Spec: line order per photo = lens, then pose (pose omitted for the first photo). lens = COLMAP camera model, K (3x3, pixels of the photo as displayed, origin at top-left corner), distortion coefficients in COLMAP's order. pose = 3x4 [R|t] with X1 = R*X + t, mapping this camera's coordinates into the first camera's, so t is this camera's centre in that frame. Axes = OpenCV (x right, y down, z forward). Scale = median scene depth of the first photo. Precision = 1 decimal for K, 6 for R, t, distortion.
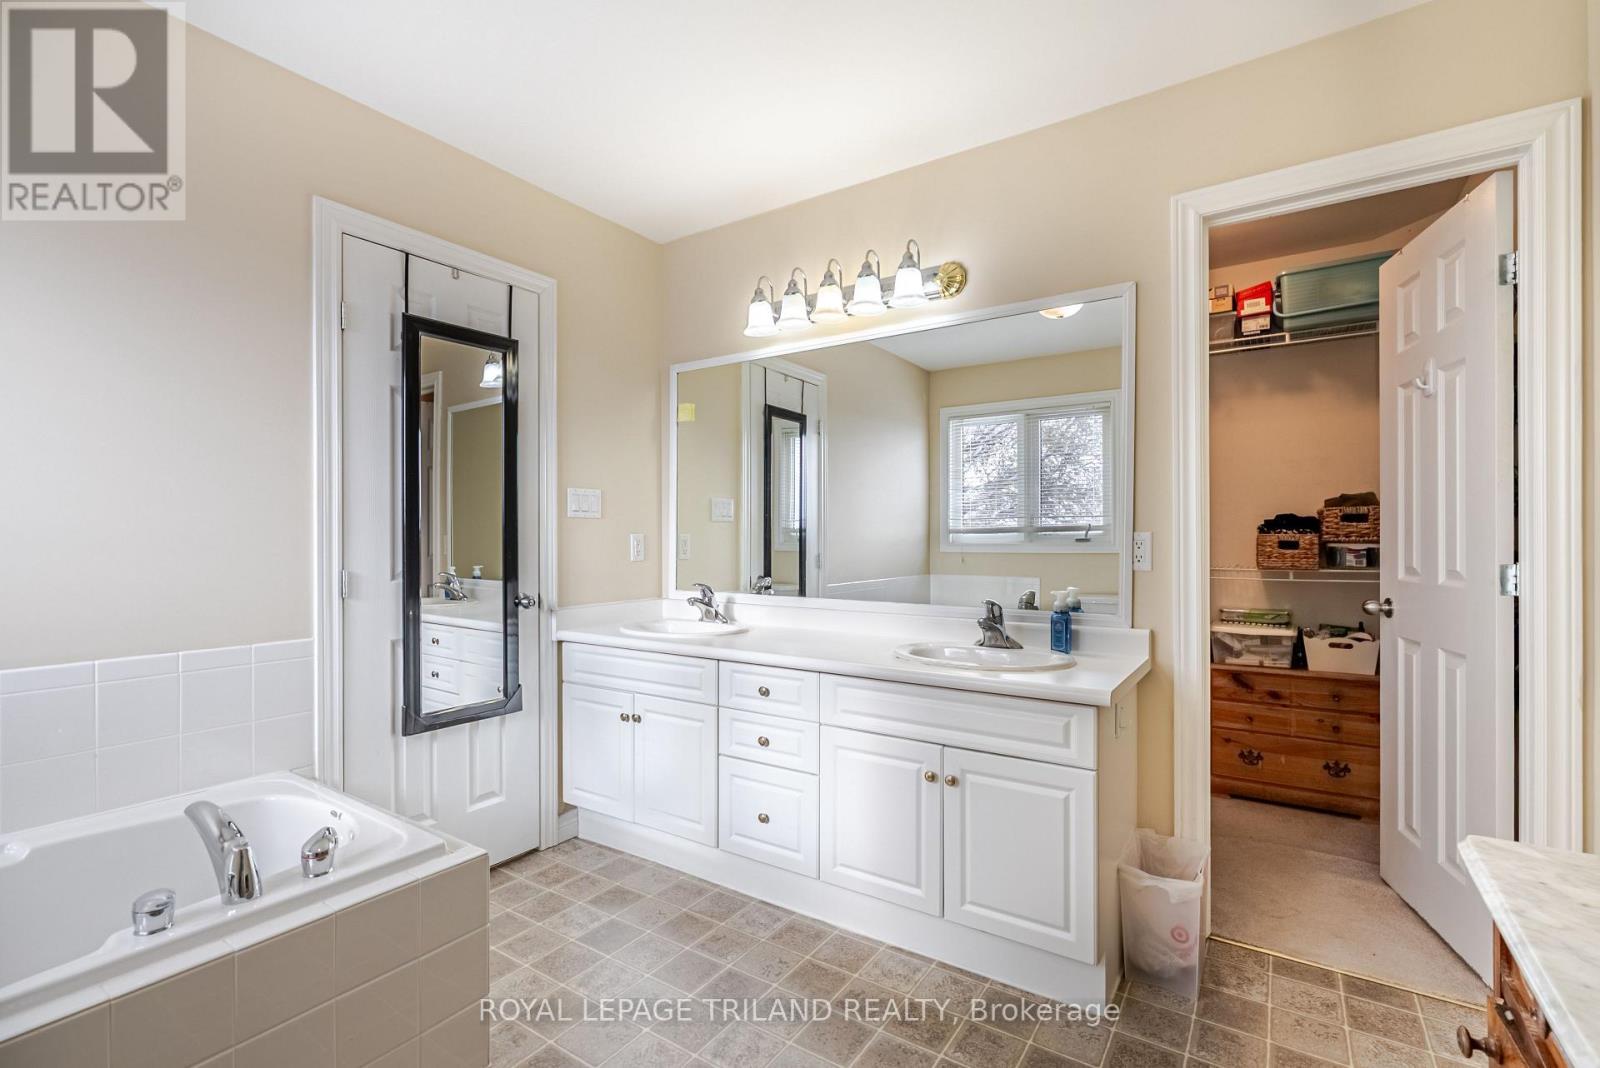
lens RADIAL K [[720.5, 0, 805.2], [0, 720.5, 531.7], [0, 0, 1]] dist [-0.005278, 0.000520]
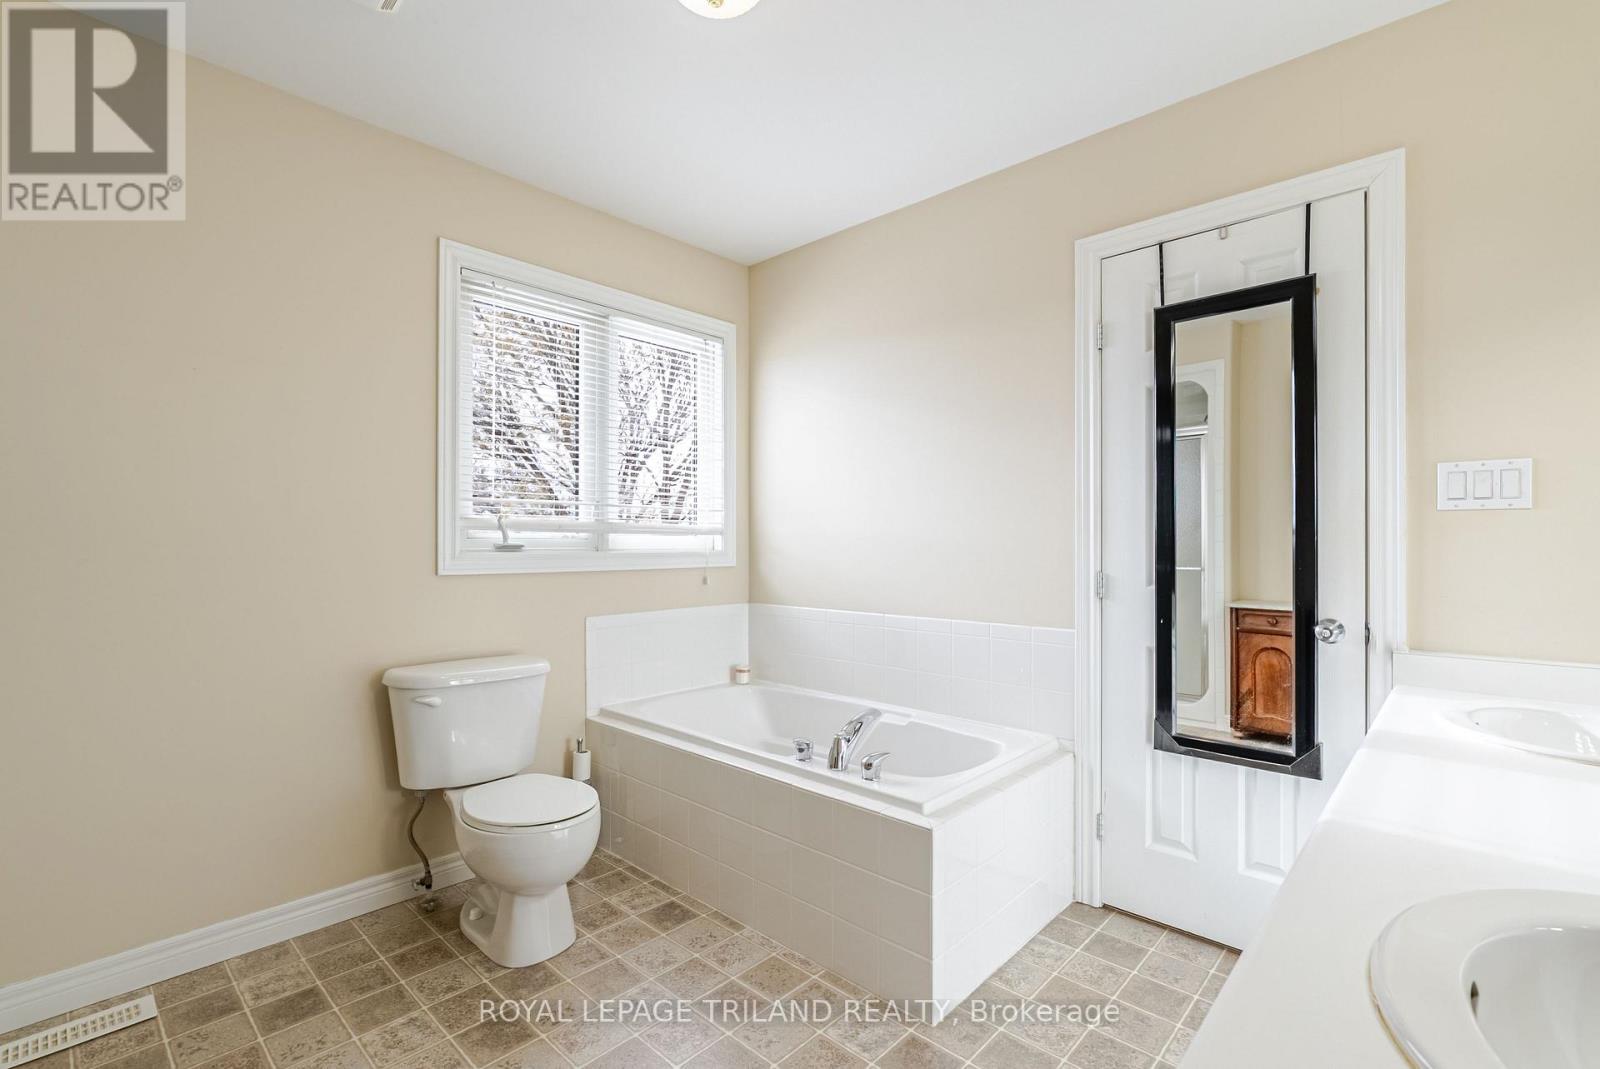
lens RADIAL K [[720.5, 0, 799.7], [0, 720.5, 542.0], [0, 0, 1]] dist [-0.005278, 0.000520]
pose [[-0.148688, -0.003462, -0.988878, 0.456746], [0.001533, 0.999992, -0.003732, 0.011002], [0.988883, -0.002070, -0.148682, 0.665805]]
